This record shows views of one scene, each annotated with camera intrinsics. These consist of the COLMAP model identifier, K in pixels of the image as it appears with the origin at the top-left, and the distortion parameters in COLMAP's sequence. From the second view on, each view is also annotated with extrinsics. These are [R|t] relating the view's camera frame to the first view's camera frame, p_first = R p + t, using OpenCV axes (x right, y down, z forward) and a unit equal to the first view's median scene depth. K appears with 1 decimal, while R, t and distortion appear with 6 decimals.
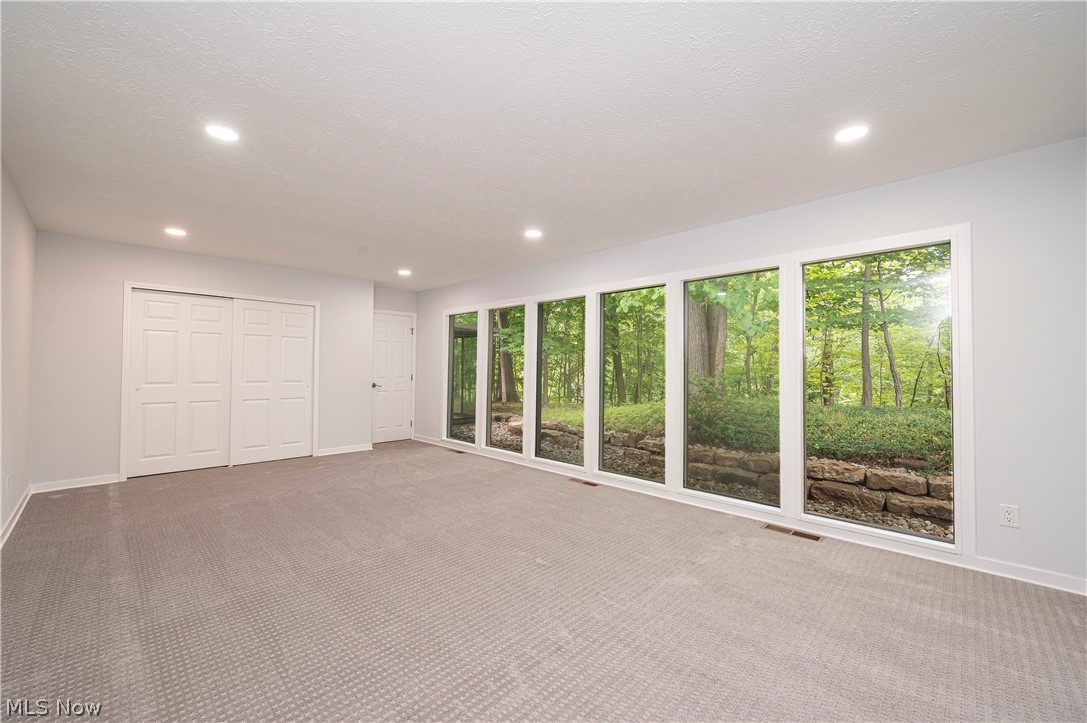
lens RADIAL K [[432.6, 0, 539.1], [0, 432.6, 358.1], [0, 0, 1]] dist [-0.001024, -0.000143]
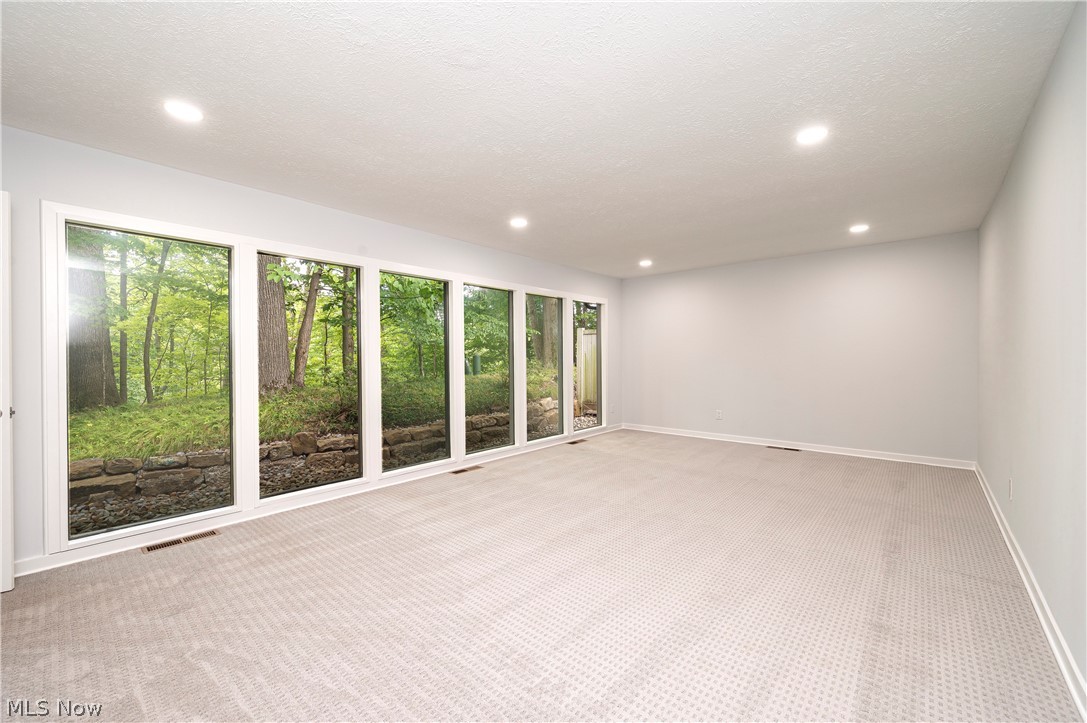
lens RADIAL K [[432.6, 0, 539.1], [0, 432.6, 358.1], [0, 0, 1]] dist [-0.001024, -0.000143]
pose [[-0.071535, -0.009666, 0.997391, -0.661623], [-0.023275, 0.999697, 0.008019, 0.010703], [-0.997166, -0.022641, -0.071739, 0.663160]]
